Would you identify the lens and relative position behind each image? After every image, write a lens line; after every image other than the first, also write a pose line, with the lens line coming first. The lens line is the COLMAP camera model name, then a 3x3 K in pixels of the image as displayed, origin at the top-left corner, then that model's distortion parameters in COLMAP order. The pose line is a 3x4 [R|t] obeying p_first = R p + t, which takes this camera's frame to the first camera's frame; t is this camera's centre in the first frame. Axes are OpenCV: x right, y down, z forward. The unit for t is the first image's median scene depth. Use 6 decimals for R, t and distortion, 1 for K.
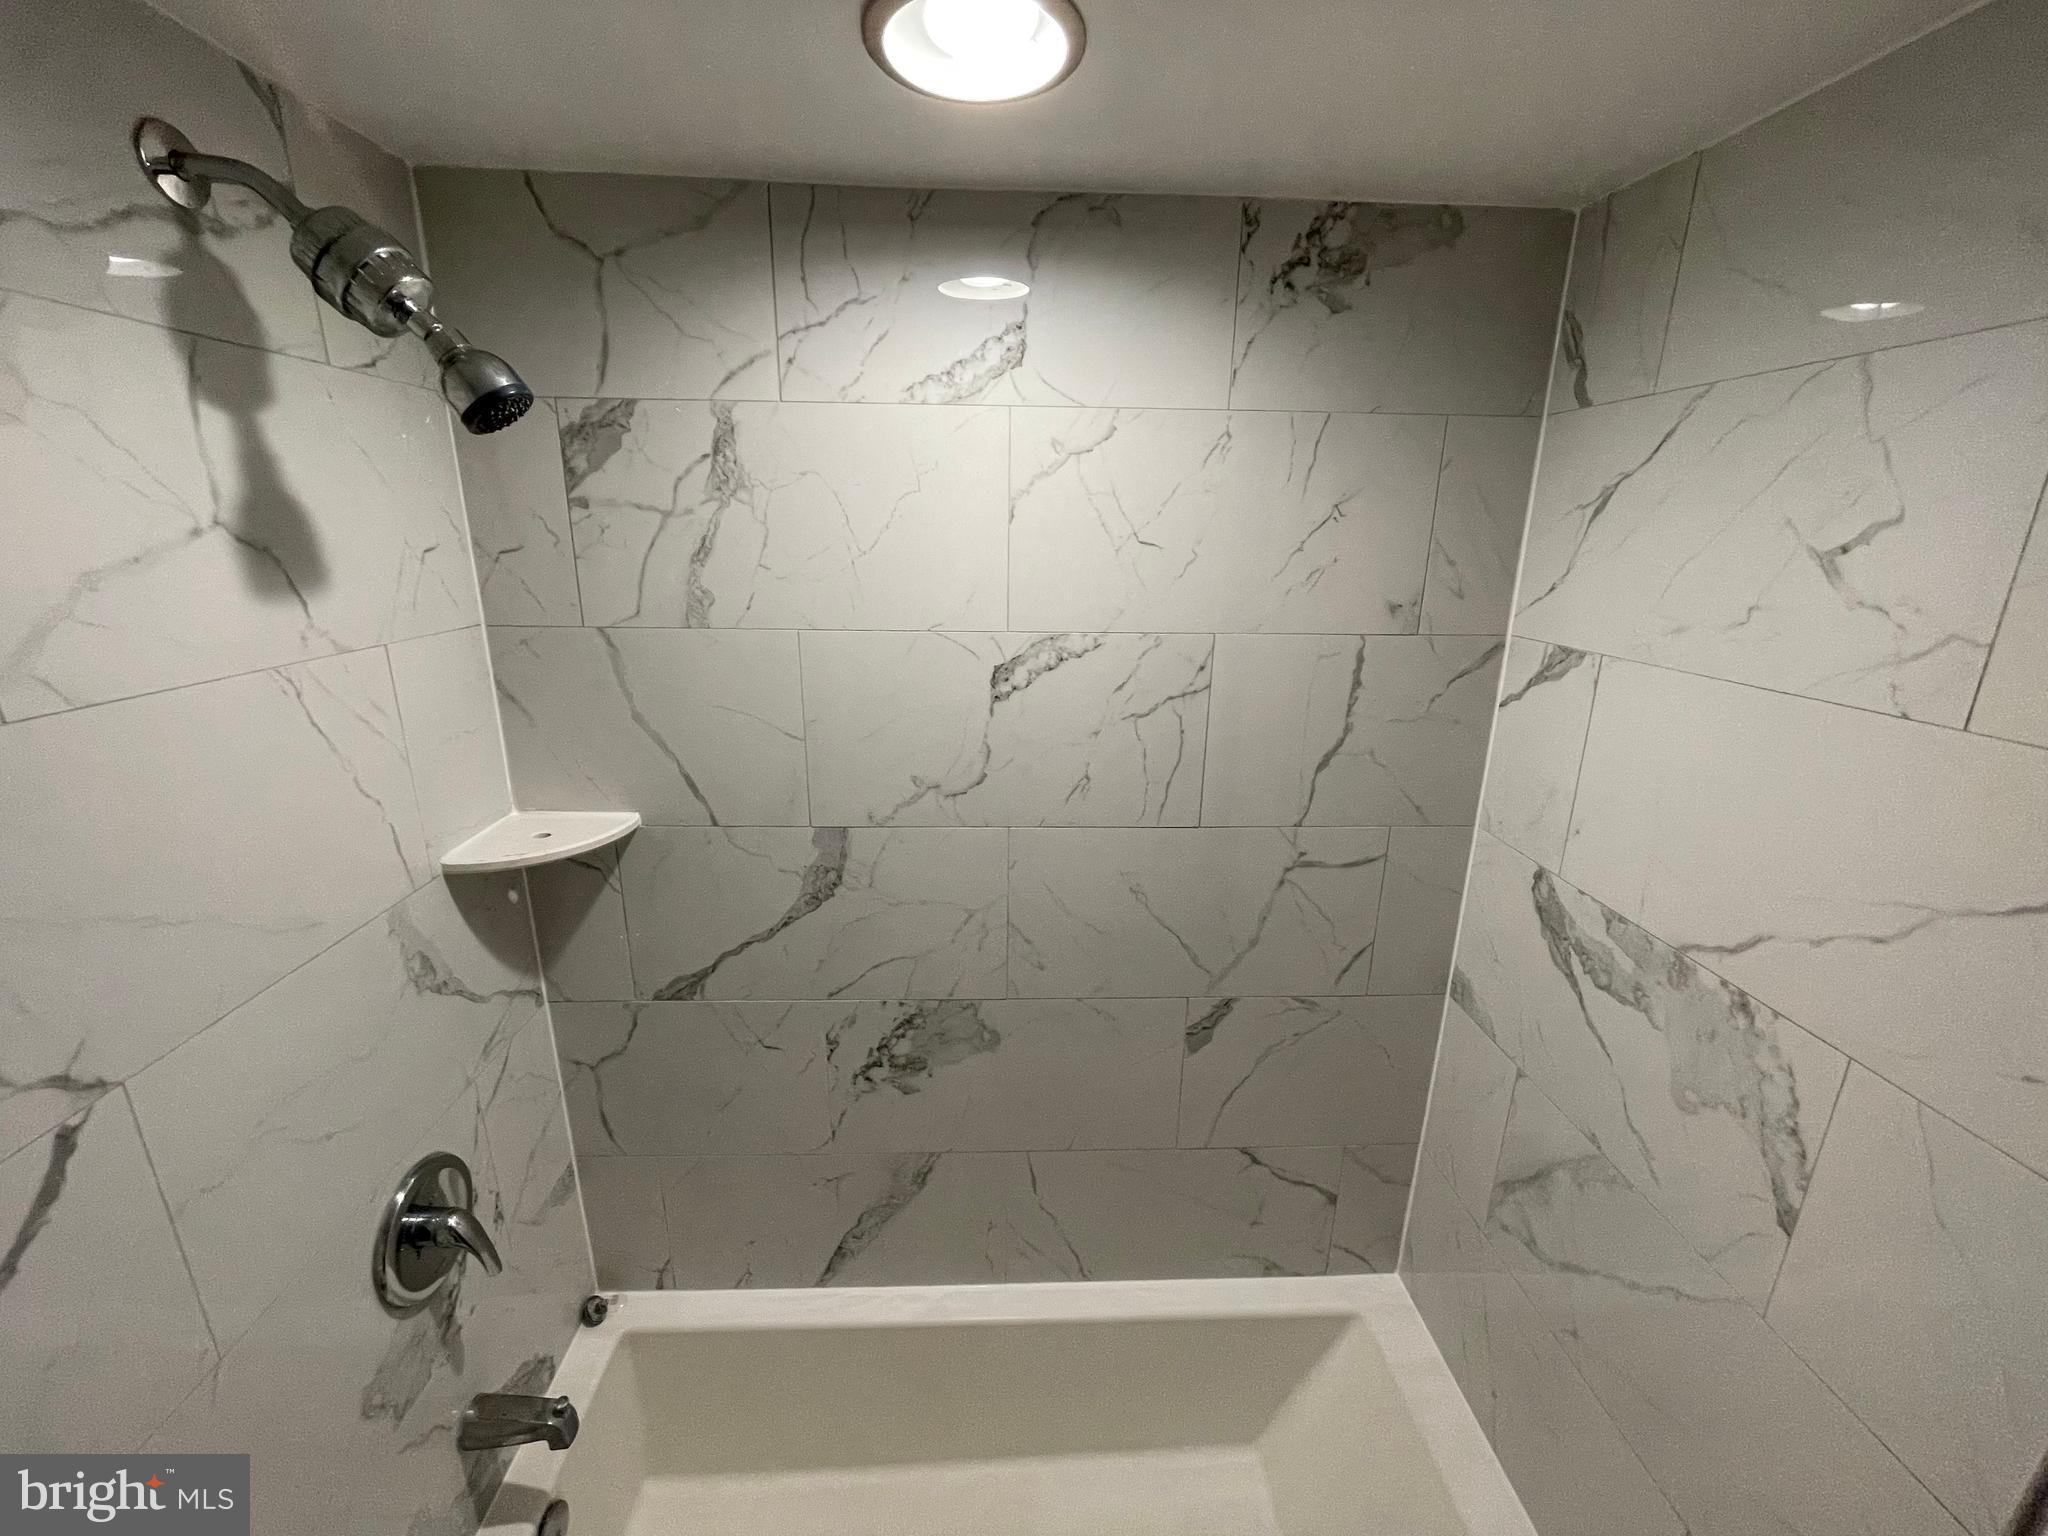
lens RADIAL K [[837.5, 0, 1023.1], [0, 837.5, 768.2], [0, 0, 1]] dist [-0.000945, -0.000080]
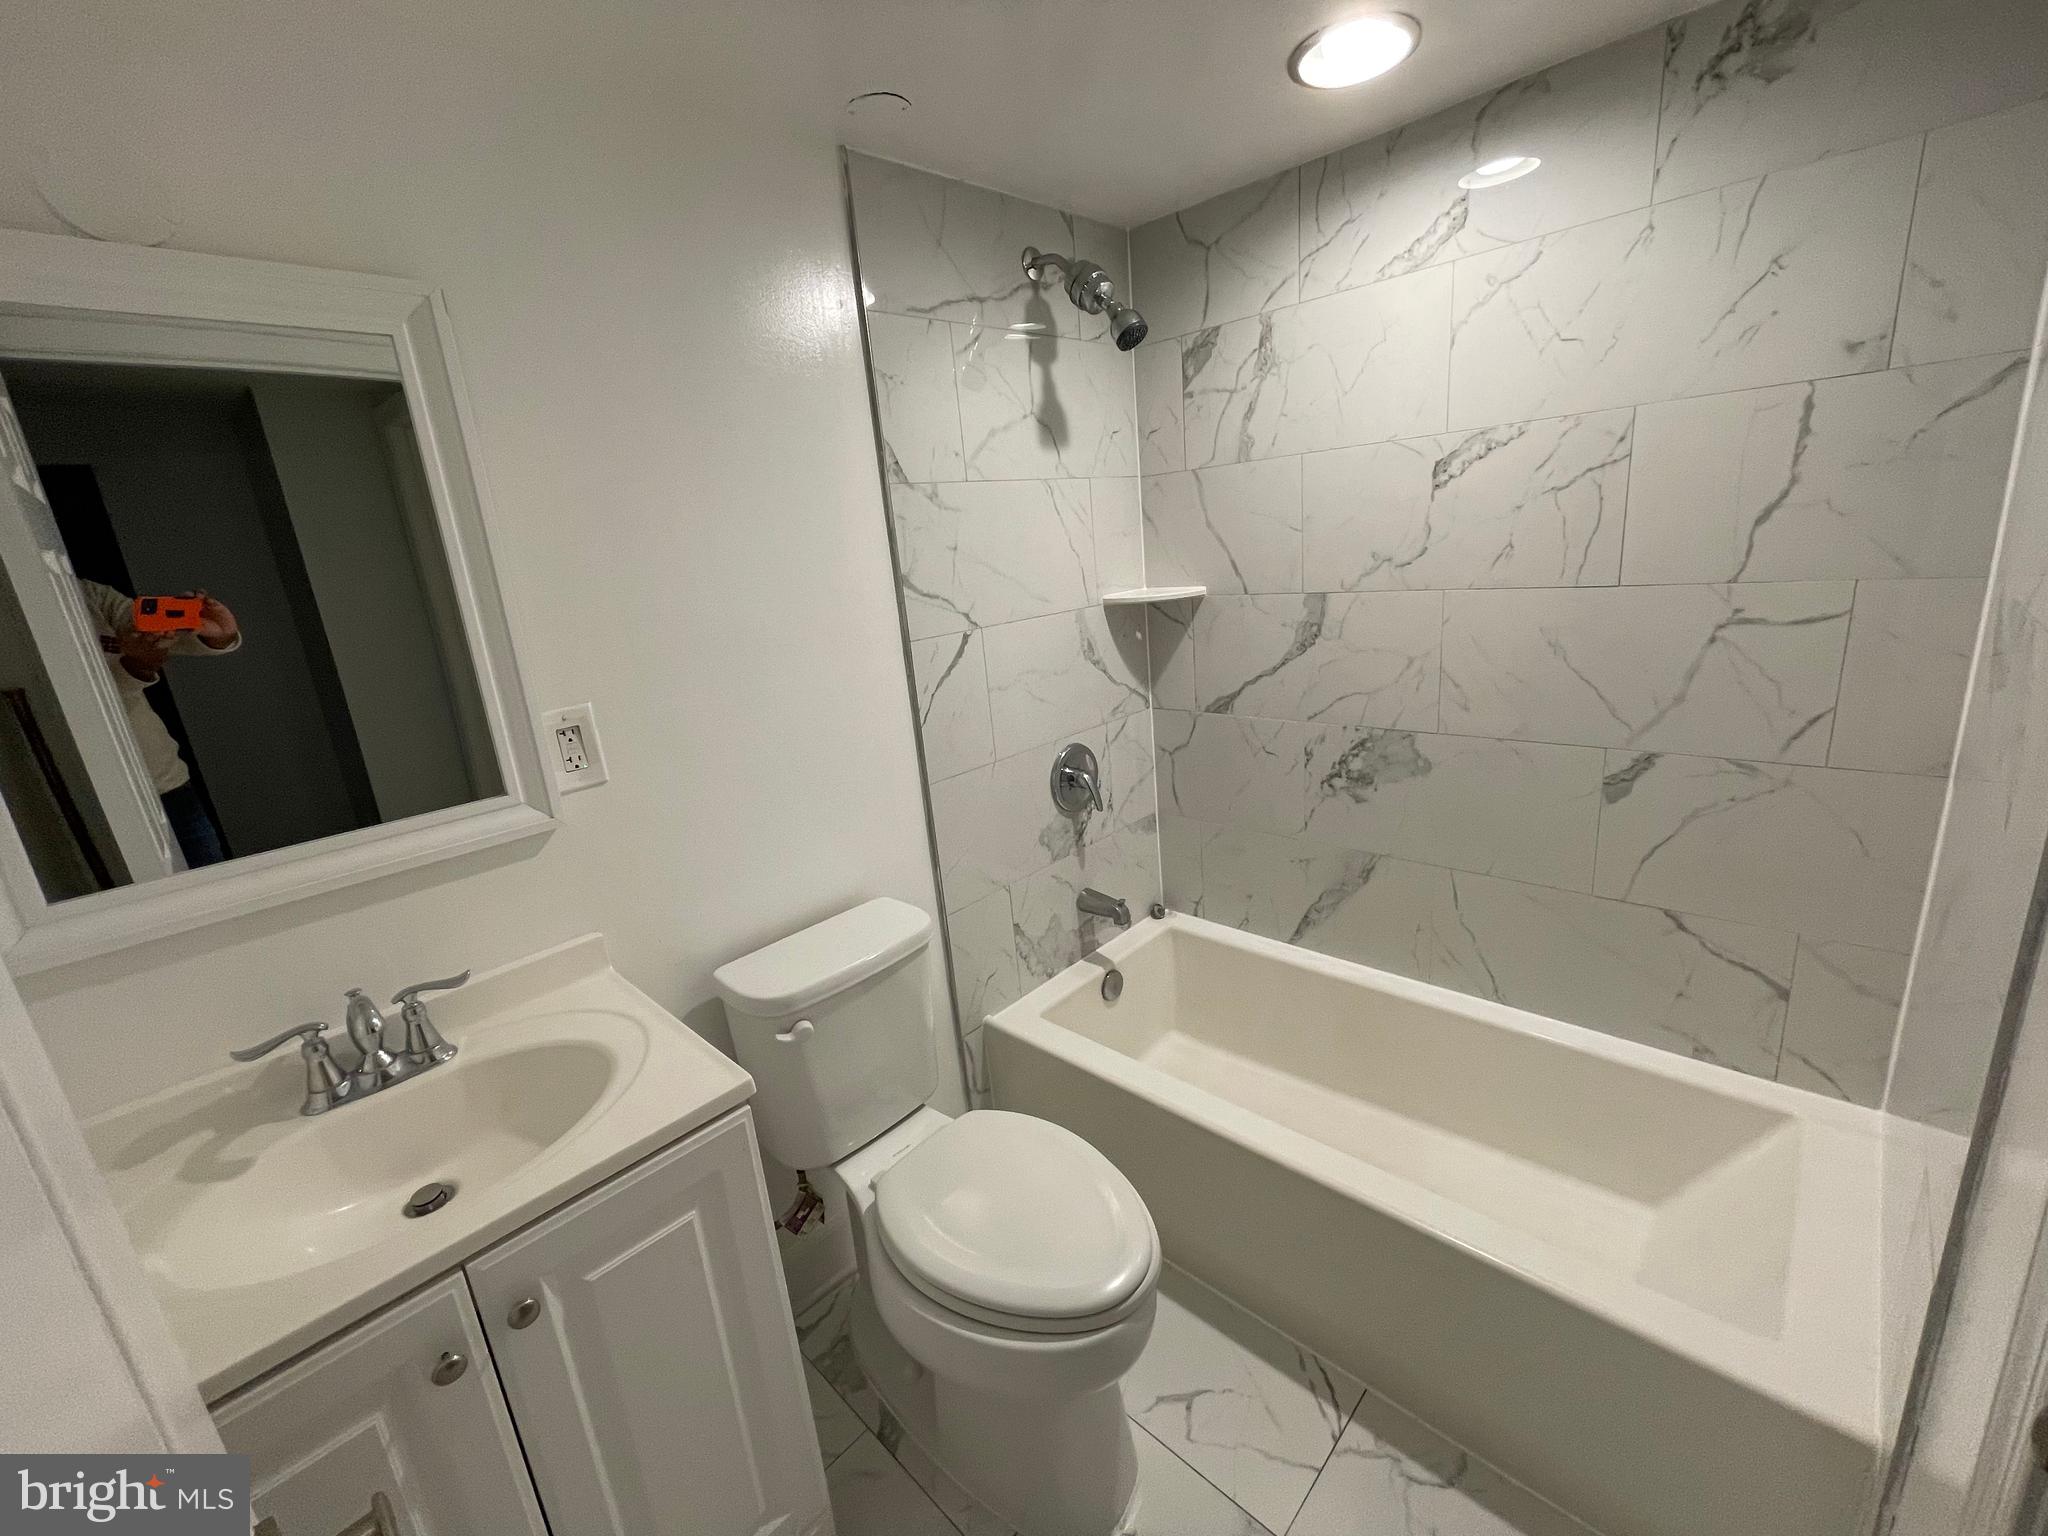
lens RADIAL K [[837.5, 0, 1020.7], [0, 837.5, 766.8], [0, 0, 1]] dist [-0.000945, -0.000080]
pose [[0.687351, 0.116261, -0.716961, 0.535151], [-0.106726, 0.992558, 0.058633, 0.362380], [0.718442, 0.036217, 0.694643, -0.409900]]
